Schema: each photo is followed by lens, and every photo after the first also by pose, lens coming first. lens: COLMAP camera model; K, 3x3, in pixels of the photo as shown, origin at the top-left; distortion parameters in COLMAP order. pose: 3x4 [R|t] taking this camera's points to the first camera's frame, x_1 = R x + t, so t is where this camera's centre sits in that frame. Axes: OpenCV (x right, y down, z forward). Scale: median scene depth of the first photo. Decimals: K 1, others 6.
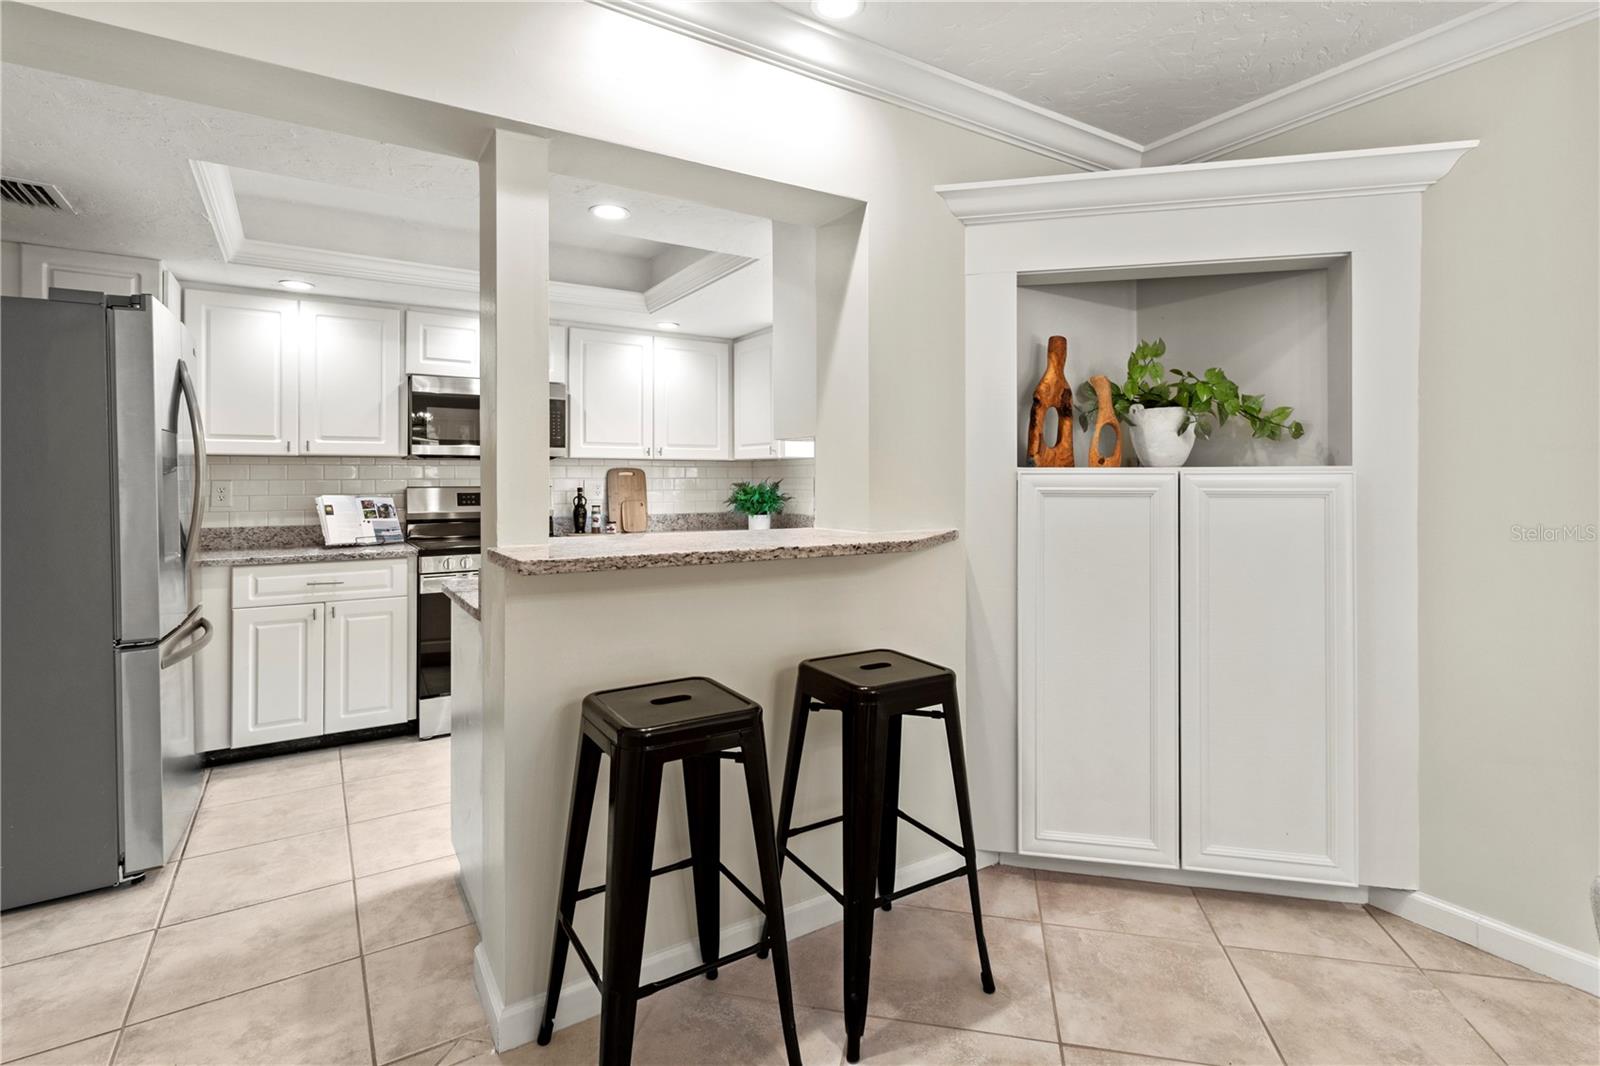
lens RADIAL K [[773.3, 0, 813.1], [0, 773.3, 486.9], [0, 0, 1]] dist [0.001816, -0.000239]
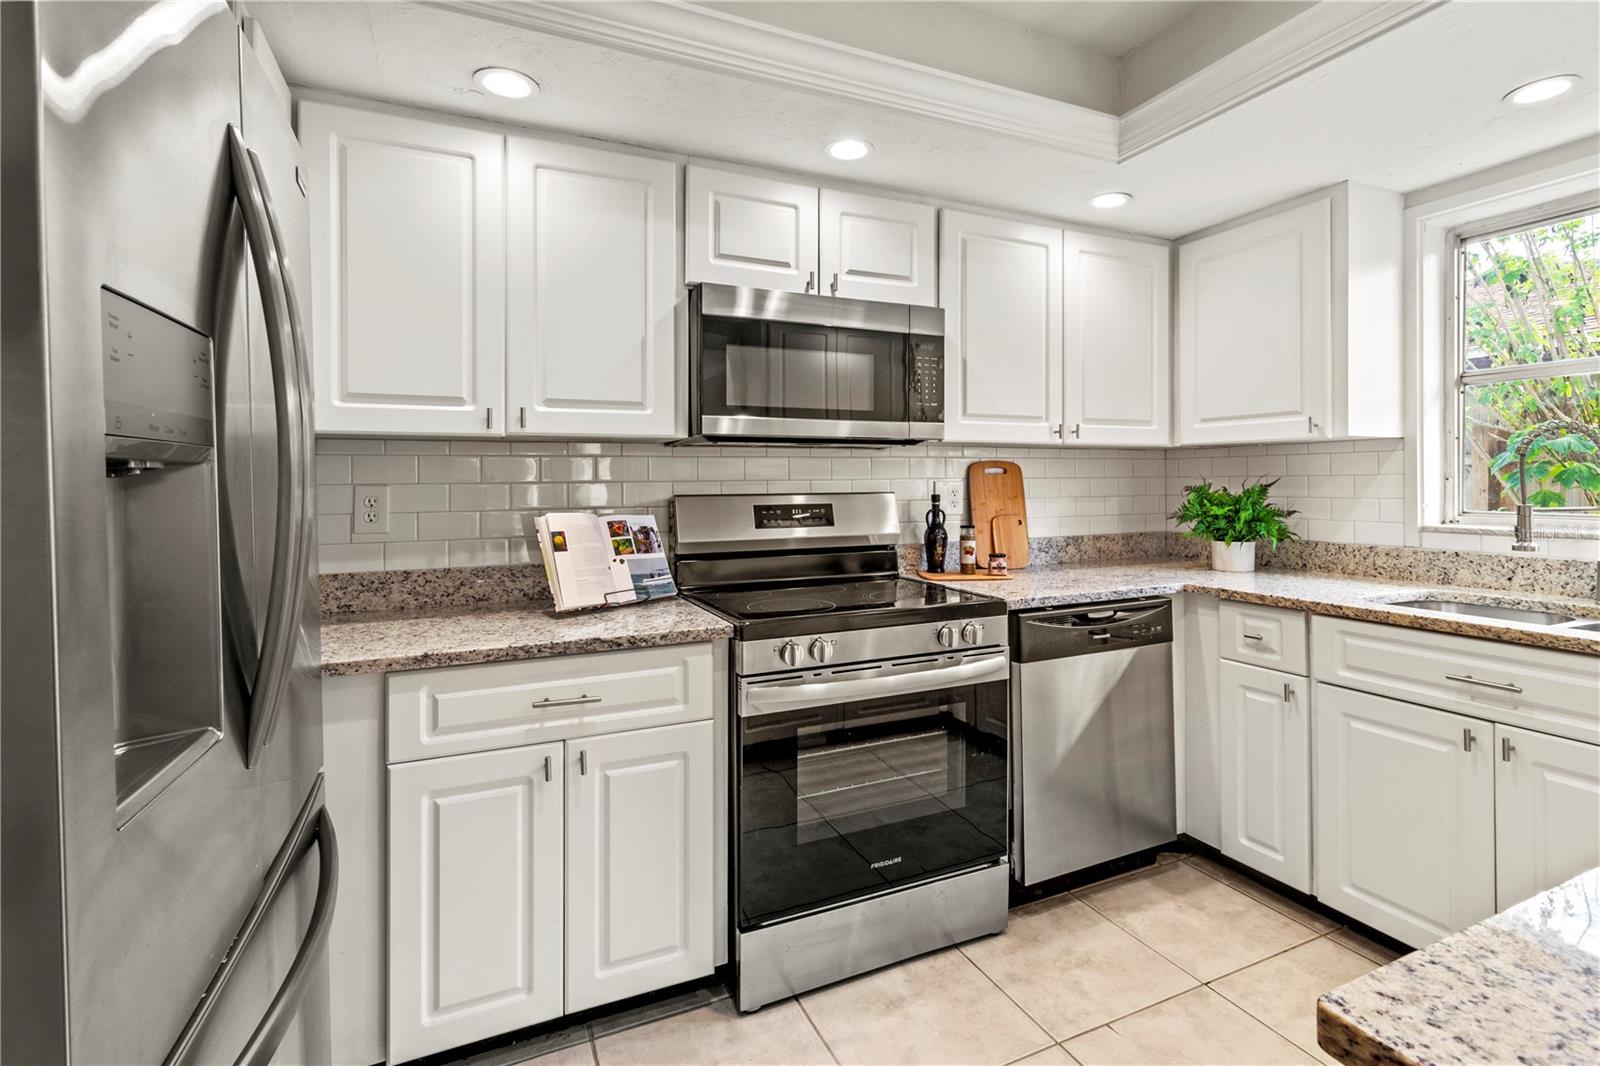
lens RADIAL K [[773.3, 0, 825.8], [0, 773.3, 490.0], [0, 0, 1]] dist [0.001816, -0.000239]
pose [[0.990263, -0.000438, -0.139208, -0.360707], [0.001471, 0.999972, 0.007313, -0.008167], [0.139201, -0.007446, 0.990236, 0.490008]]
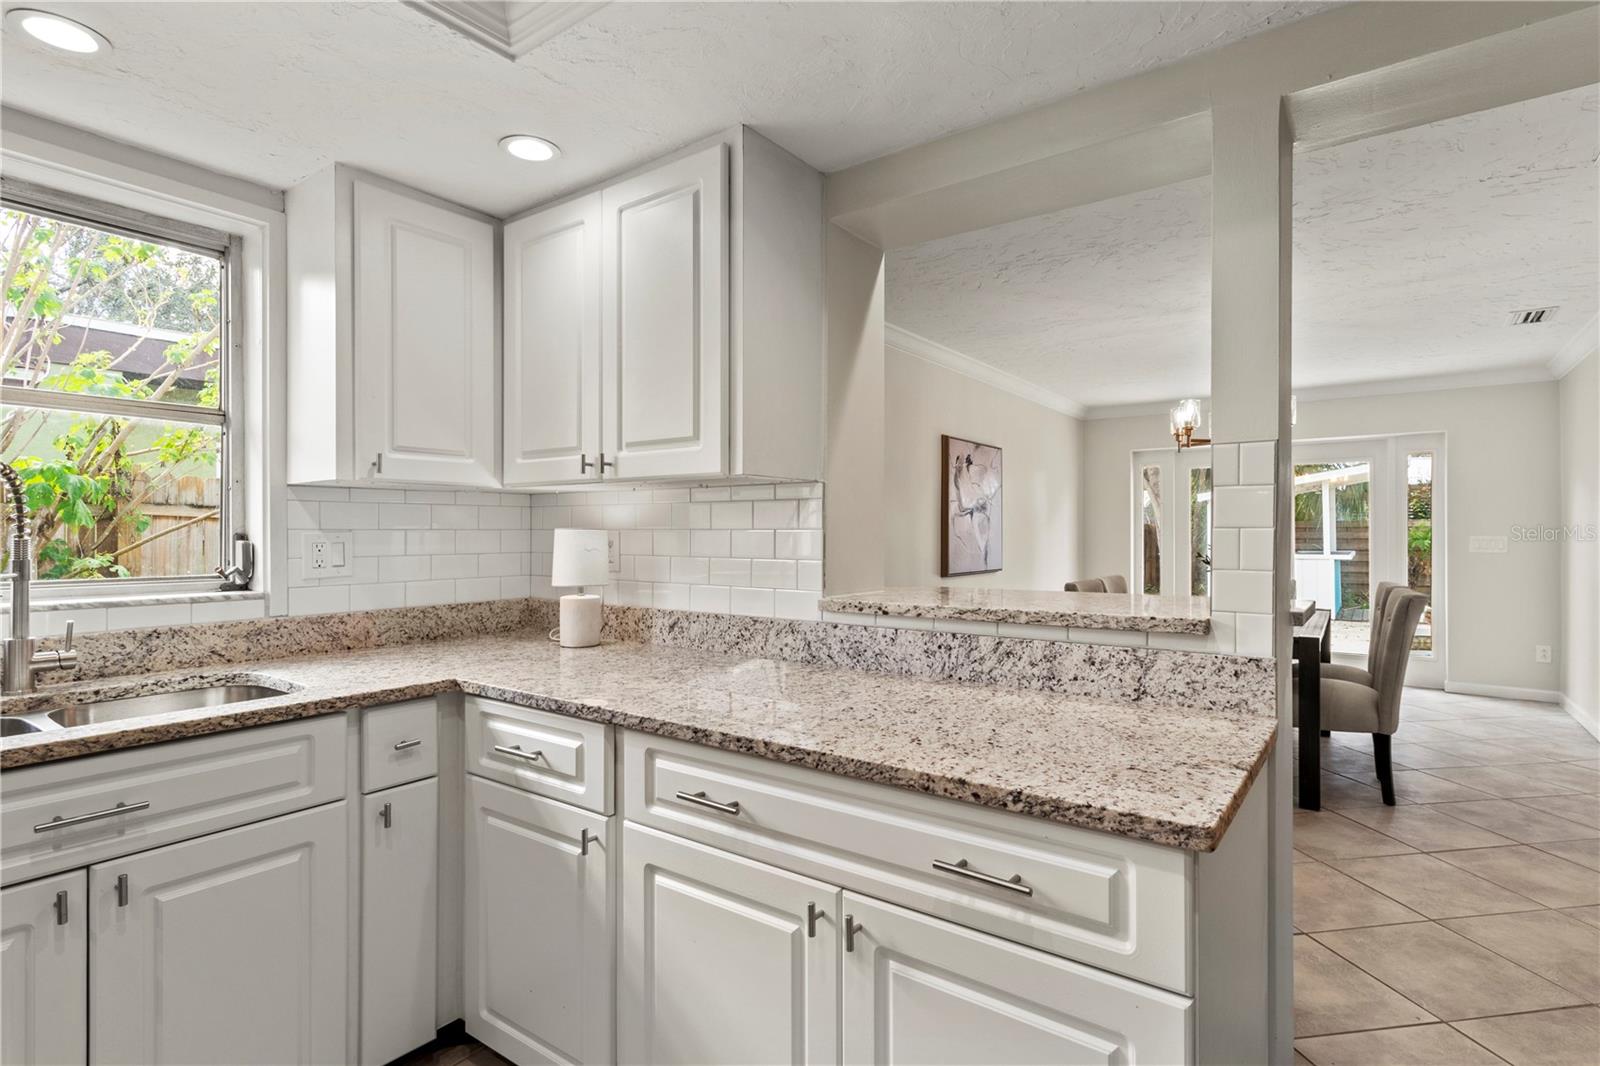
lens RADIAL K [[785.0, 0, 828.8], [0, 785.0, 539.9], [0, 0, 1]] dist [0.000614, -0.000137]
pose [[-0.373093, -0.001848, 0.927792, -0.470814], [0.007174, 0.999962, 0.004877, -0.008611], [-0.927766, 0.008476, -0.373066, 0.822069]]
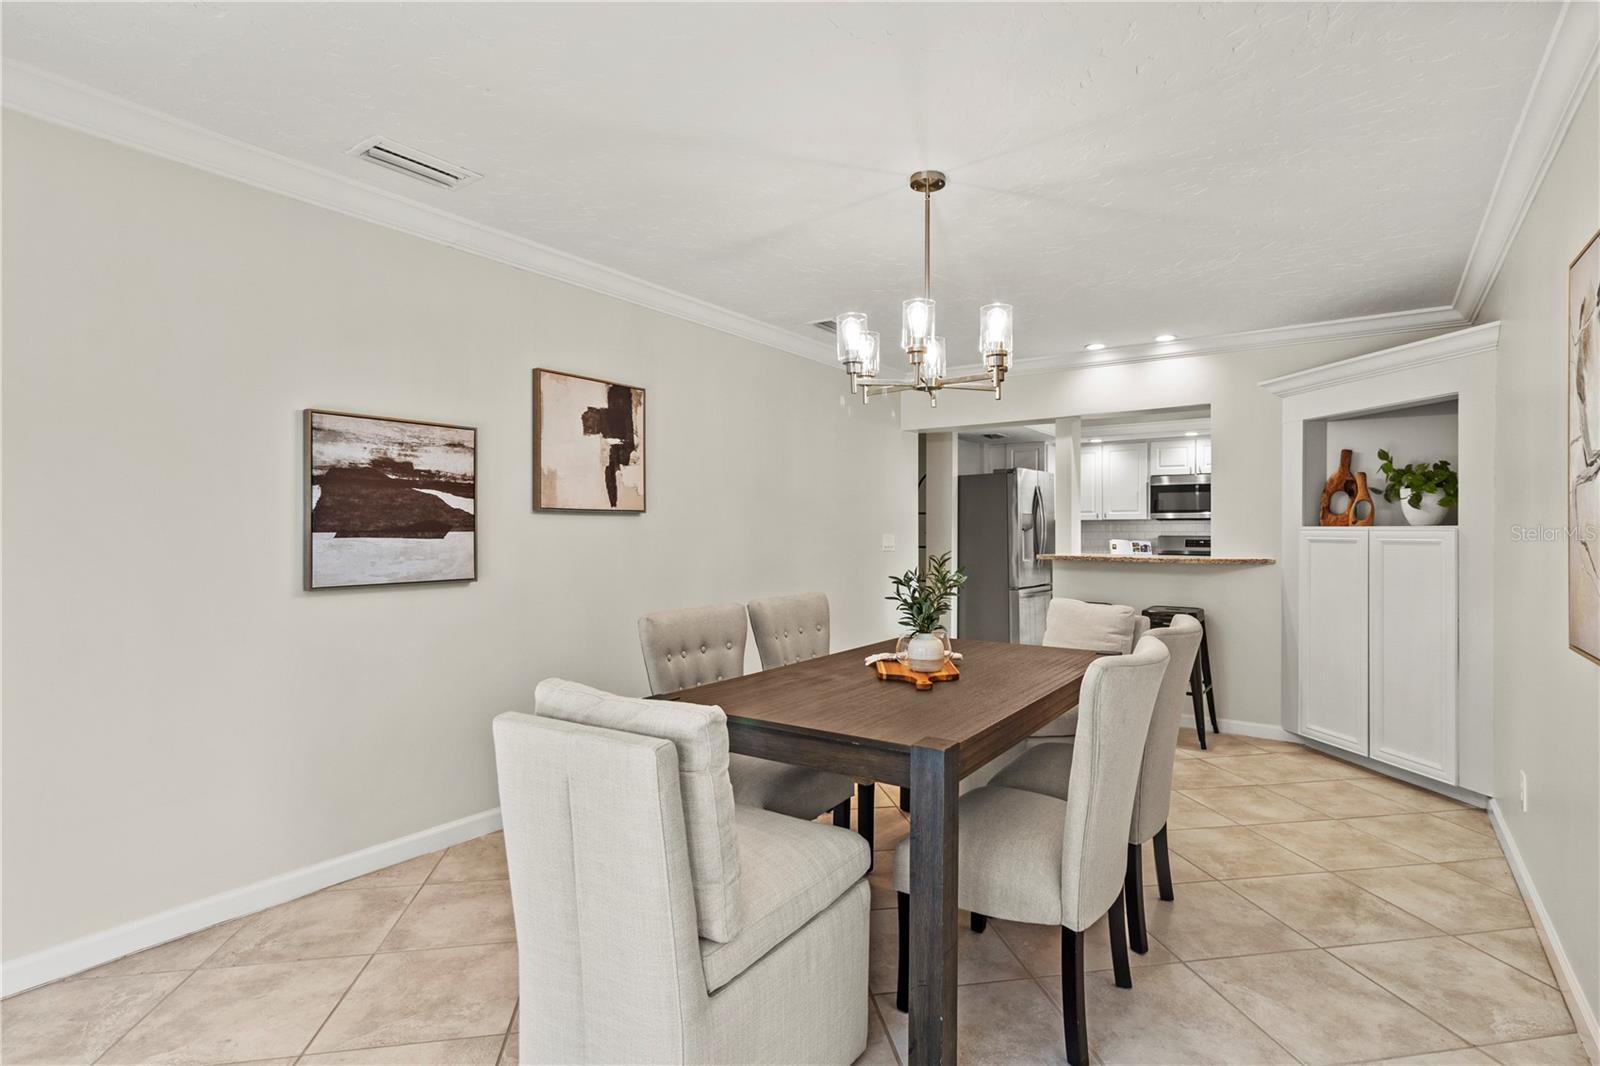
lens RADIAL K [[773.3, 0, 806.4], [0, 773.3, 524.5], [0, 0, 1]] dist [0.001816, -0.000239]
pose [[0.358136, -0.006334, -0.933648, 0.943451], [-0.010806, 0.999882, -0.010928, 0.001998], [0.933607, 0.014003, 0.358025, -0.463661]]
